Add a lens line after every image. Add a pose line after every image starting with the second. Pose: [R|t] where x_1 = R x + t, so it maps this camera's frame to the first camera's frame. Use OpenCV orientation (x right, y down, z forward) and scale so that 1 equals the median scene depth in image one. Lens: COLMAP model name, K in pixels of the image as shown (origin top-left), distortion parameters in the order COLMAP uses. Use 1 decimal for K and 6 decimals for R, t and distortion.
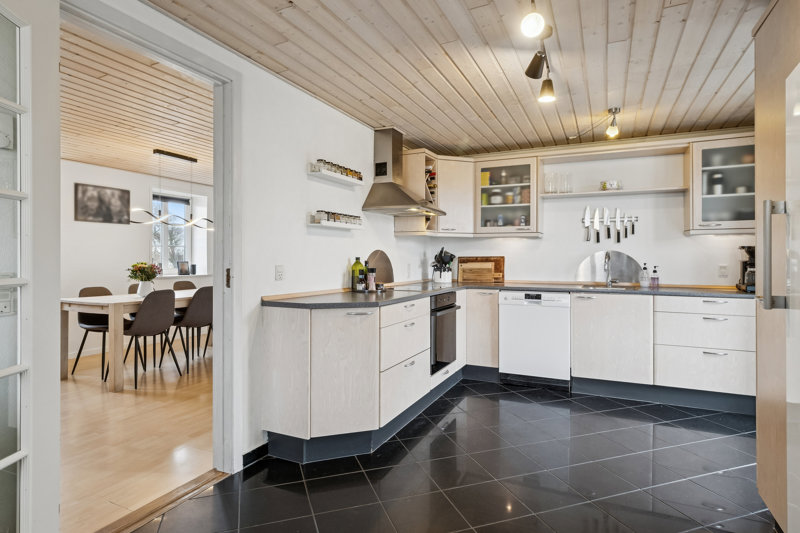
lens RADIAL K [[433.2, 0, 400.1], [0, 433.2, 258.8], [0, 0, 1]] dist [0.018713, -0.000594]
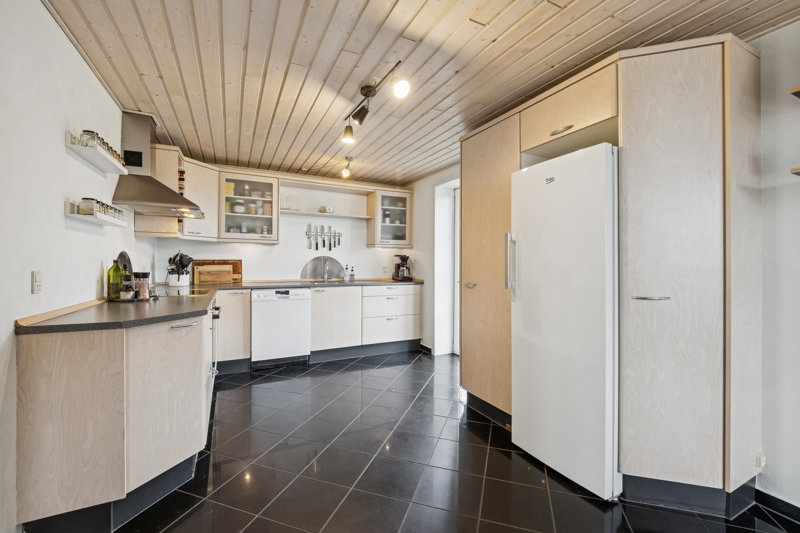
lens RADIAL K [[335.4, 0, 398.3], [0, 335.4, 263.3], [0, 0, 1]] dist [-0.000125, -0.000367]
pose [[0.621014, -0.001923, 0.783797, -0.233346], [-0.003244, 0.999982, 0.005023, -0.002029], [-0.783793, -0.005662, 0.620996, 0.160711]]
